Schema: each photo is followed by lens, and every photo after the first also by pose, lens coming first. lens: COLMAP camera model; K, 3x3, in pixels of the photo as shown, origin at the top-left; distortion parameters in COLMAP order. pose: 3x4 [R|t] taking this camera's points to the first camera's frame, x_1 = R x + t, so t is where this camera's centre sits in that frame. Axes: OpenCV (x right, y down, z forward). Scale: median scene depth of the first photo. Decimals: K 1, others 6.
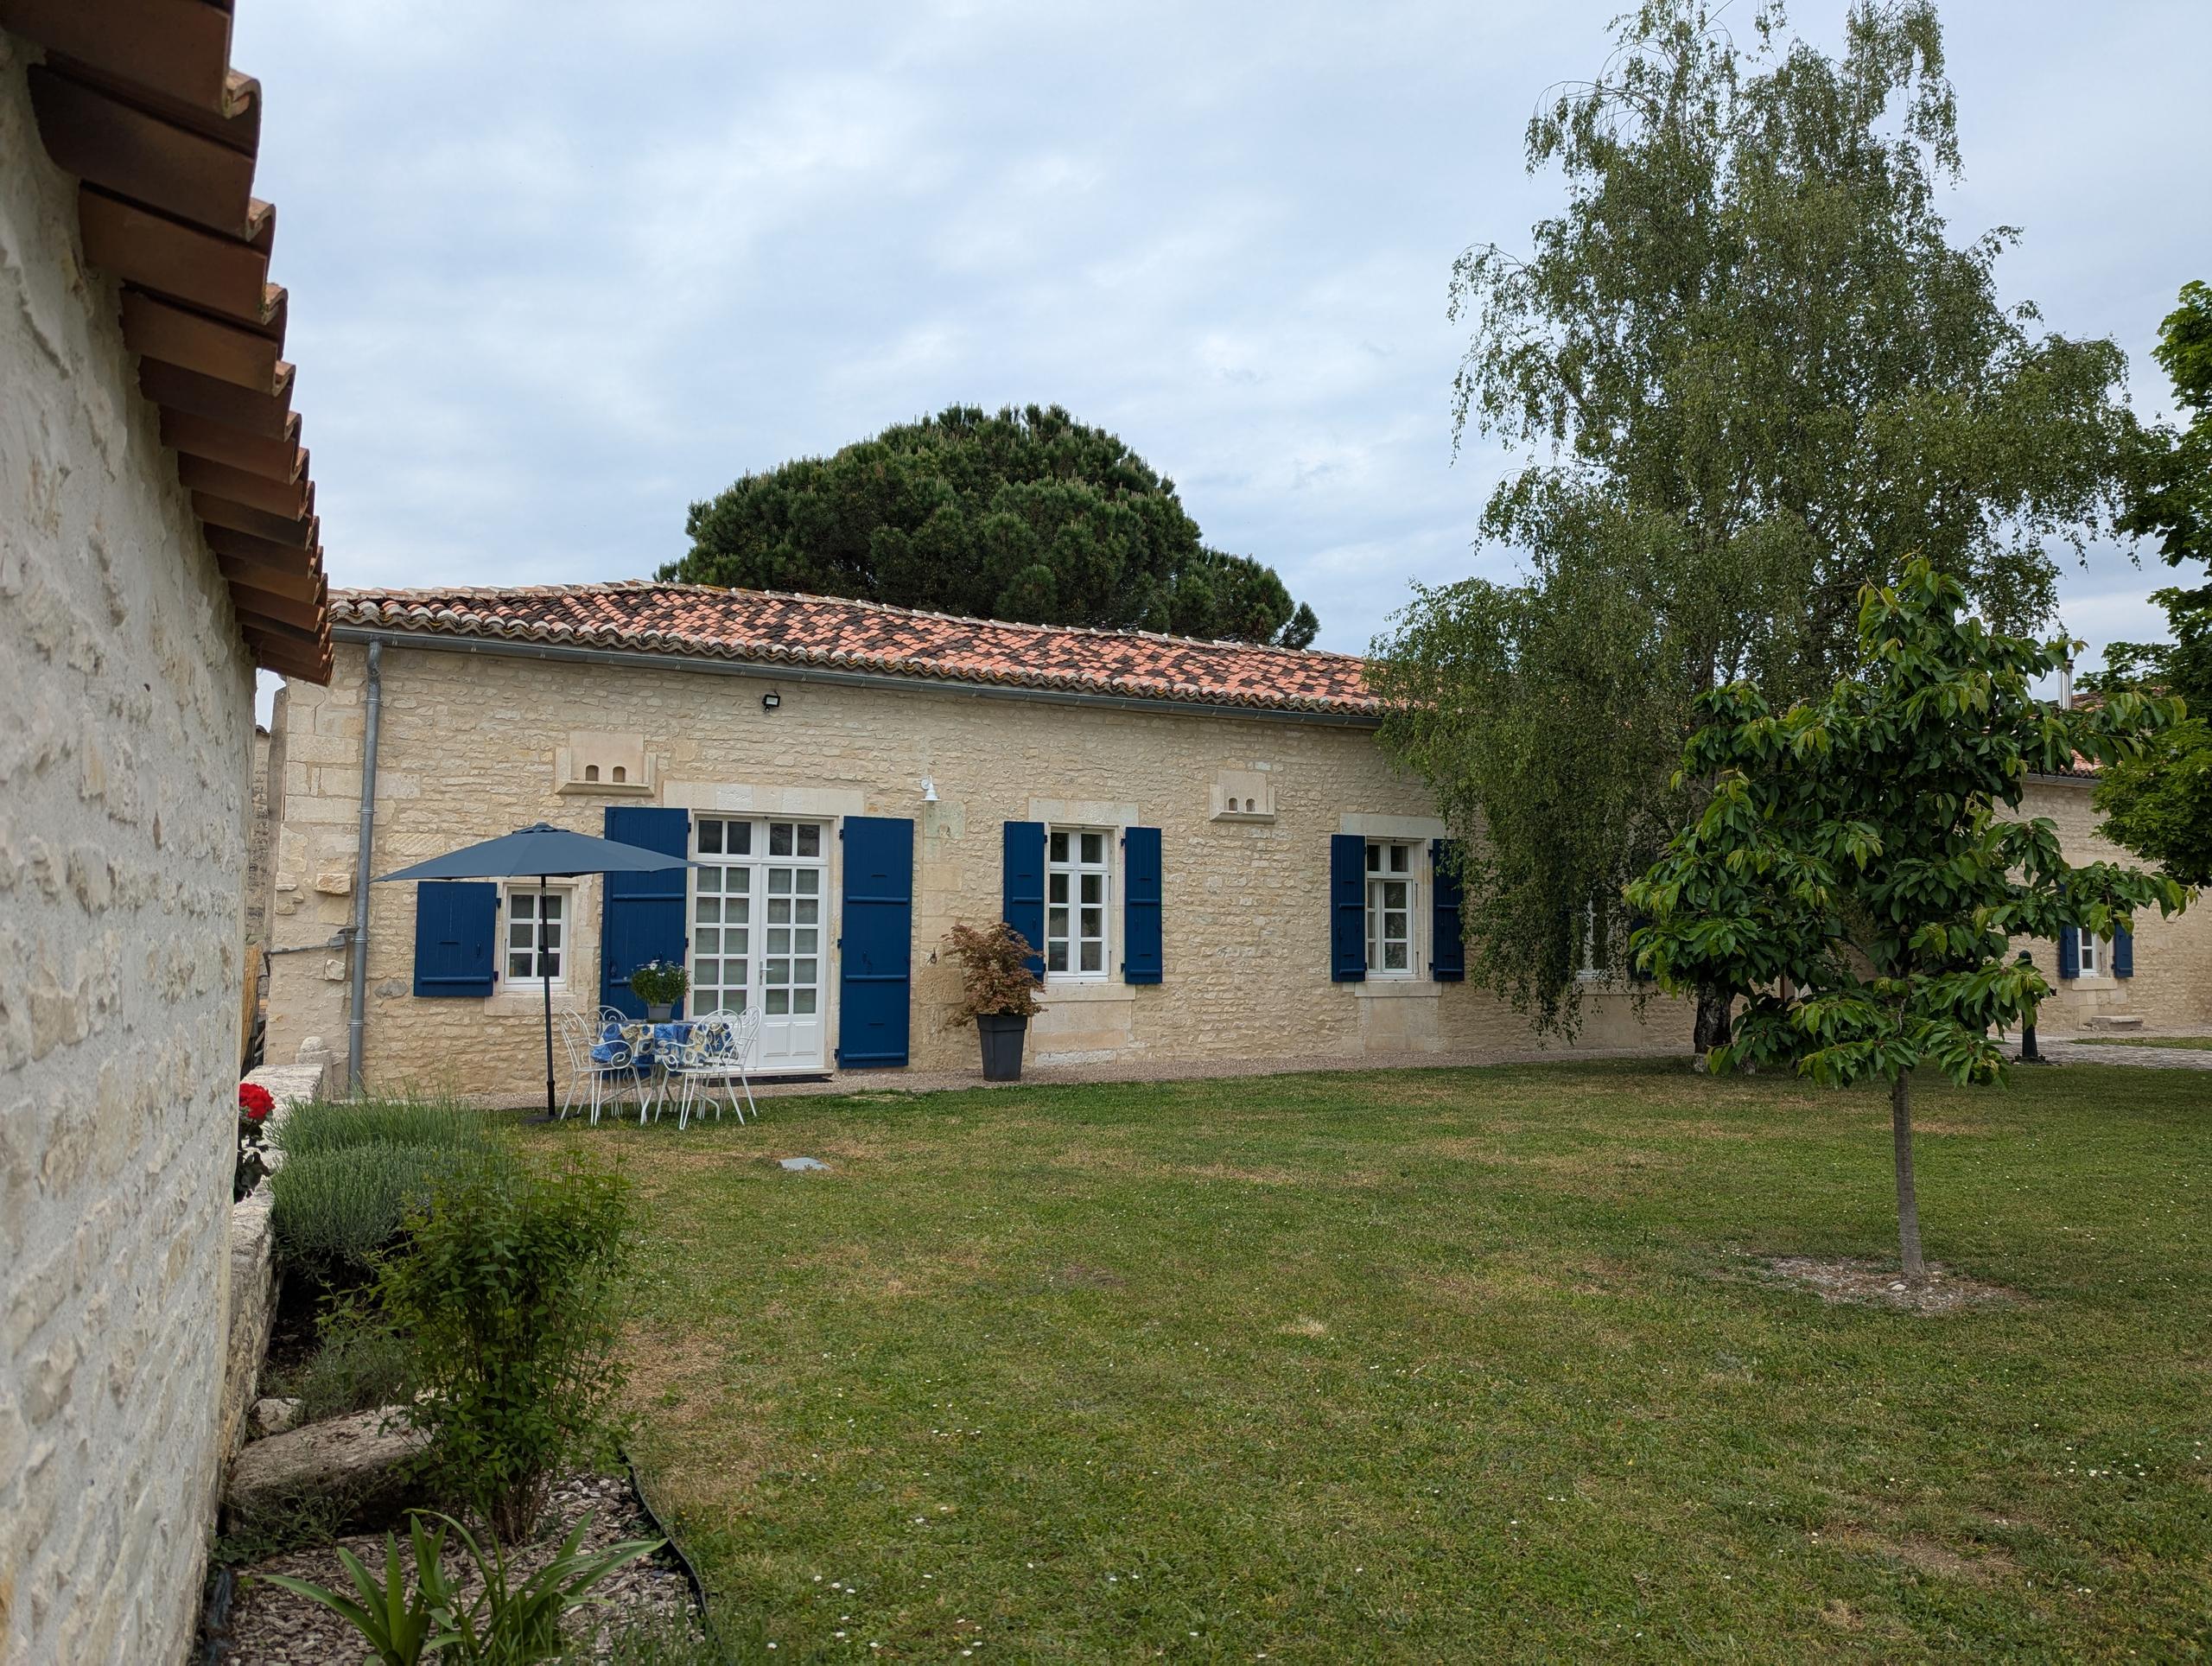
lens RADIAL K [[1606.2, 0, 1107.8], [0, 1606.2, 833.0], [0, 0, 1]] dist [0.006407, -0.002324]
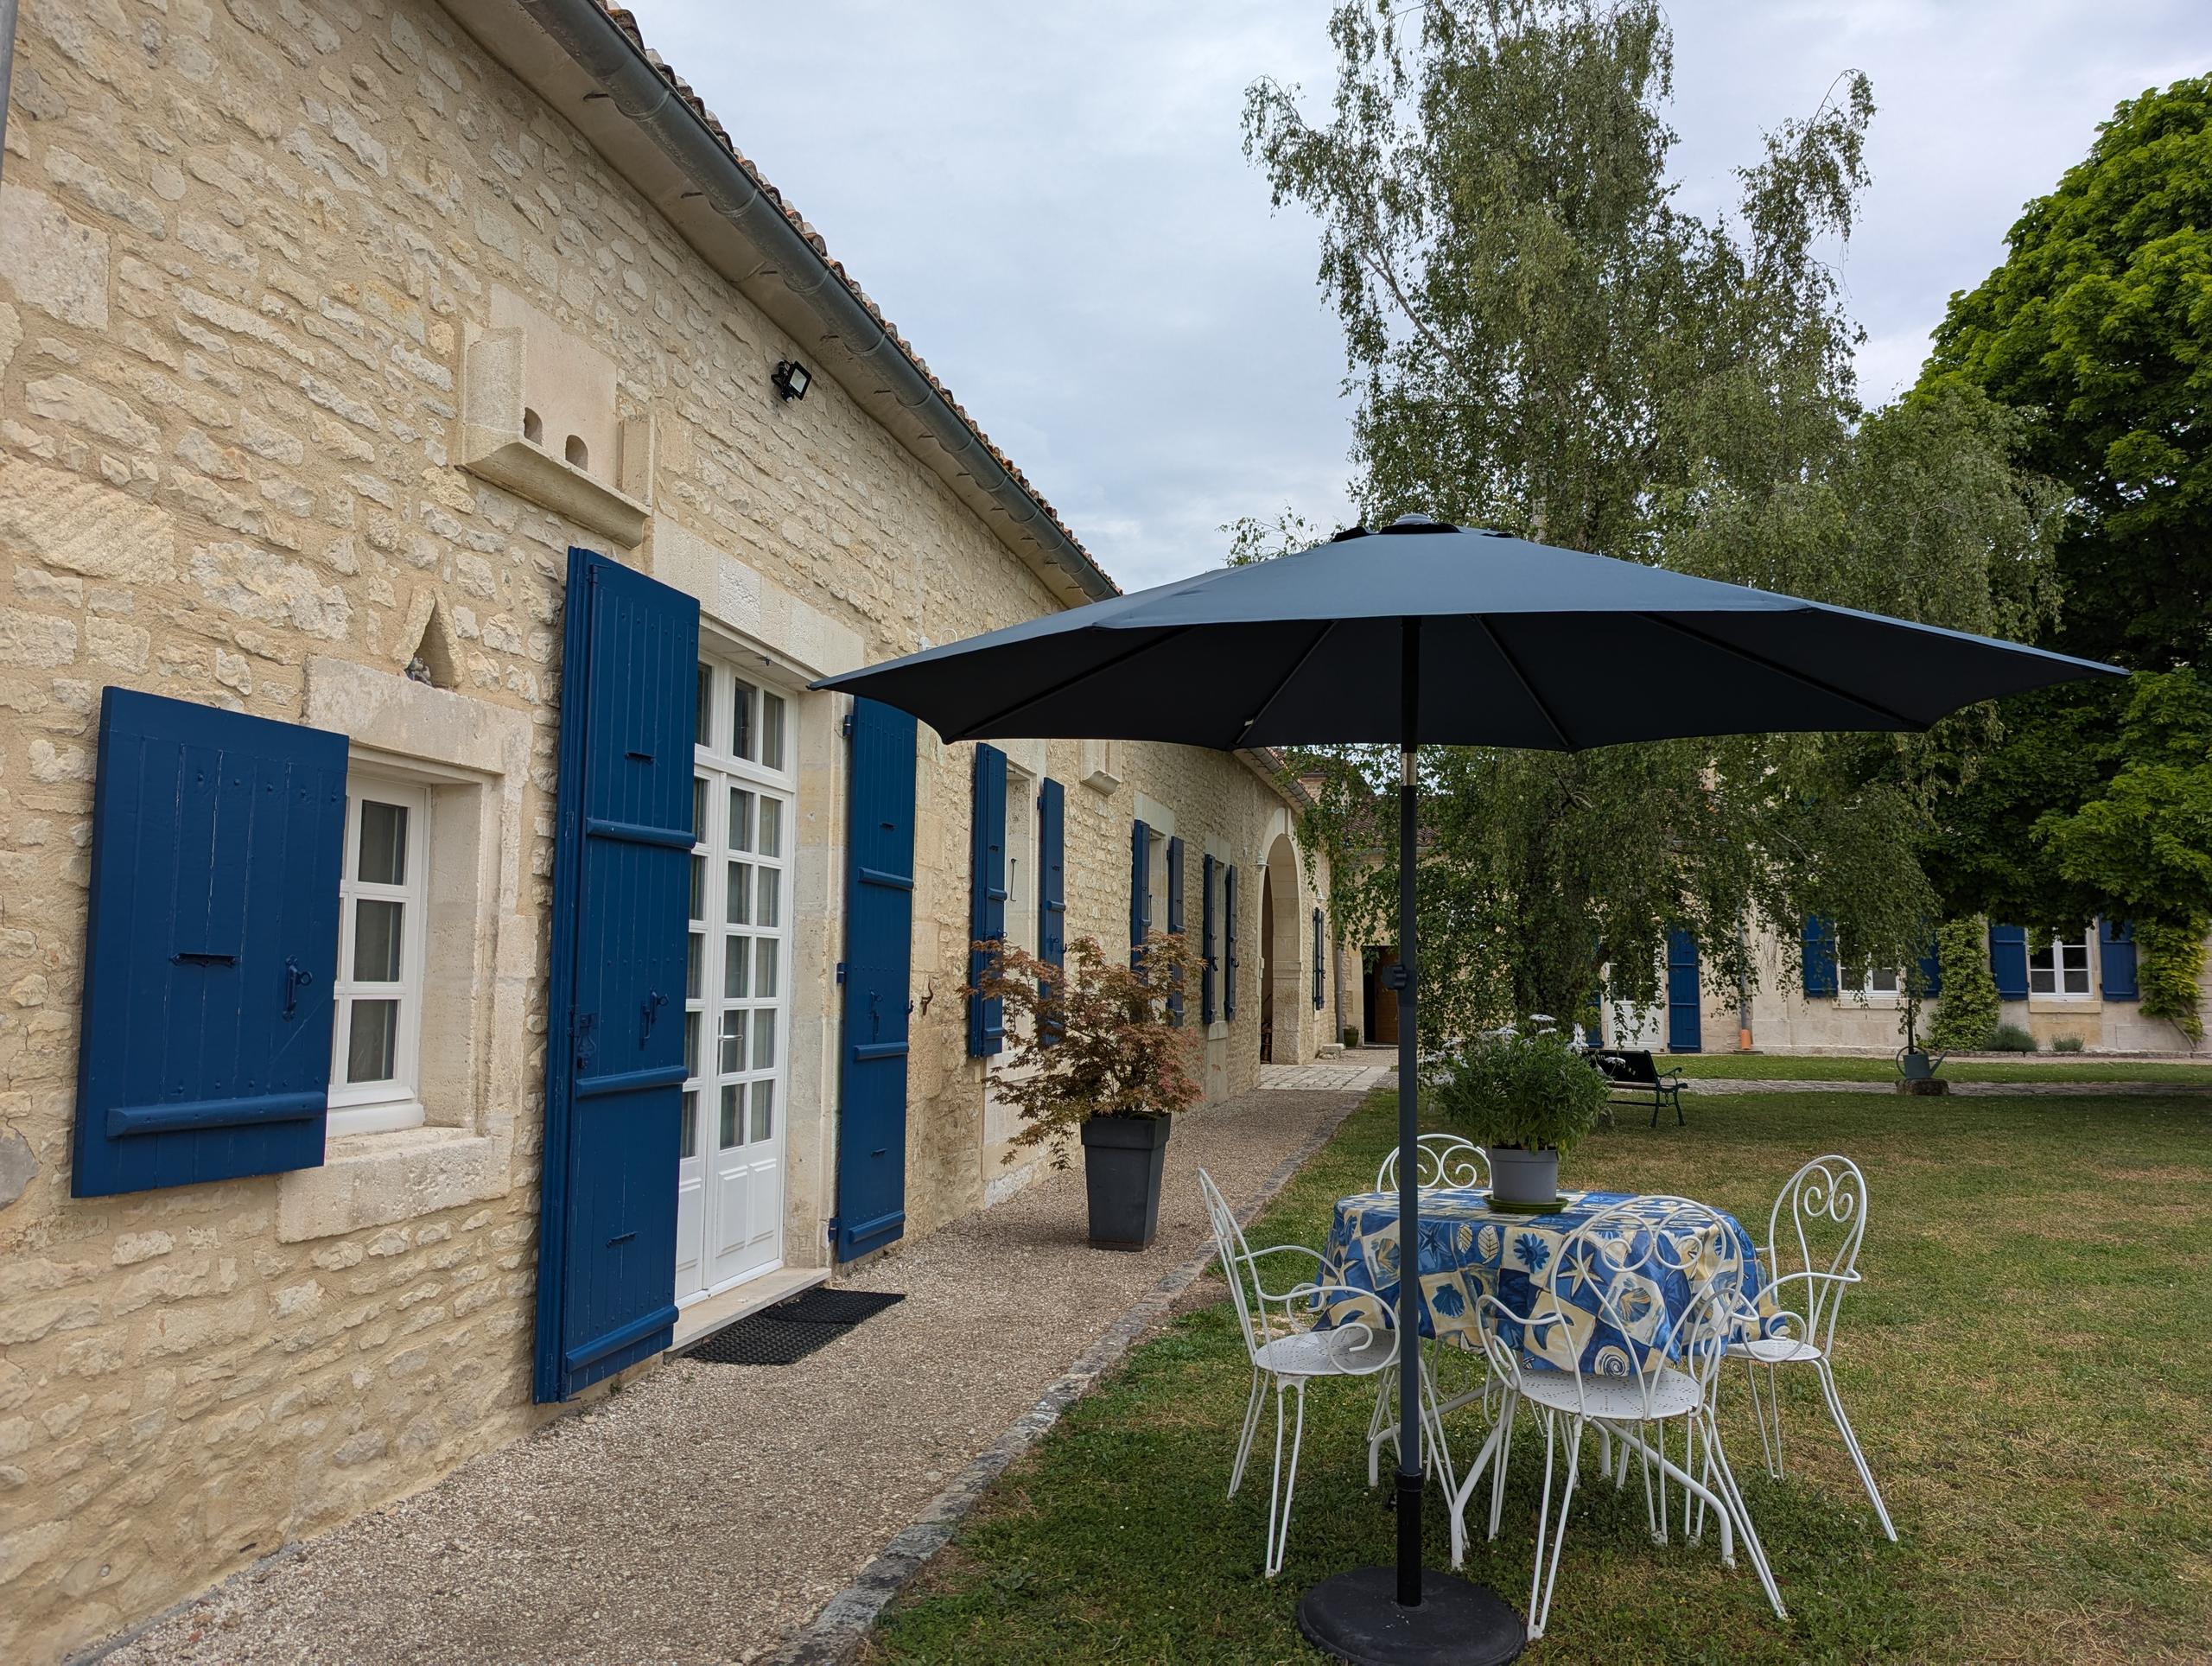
lens RADIAL K [[1606.2, 0, 1105.5], [0, 1606.2, 831.5], [0, 0, 1]] dist [0.006407, -0.002324]
pose [[0.650906, 0.081133, 0.754810, -0.499345], [-0.070778, 0.996428, -0.046068, 0.049969], [-0.755851, -0.023438, 0.654324, 0.730075]]
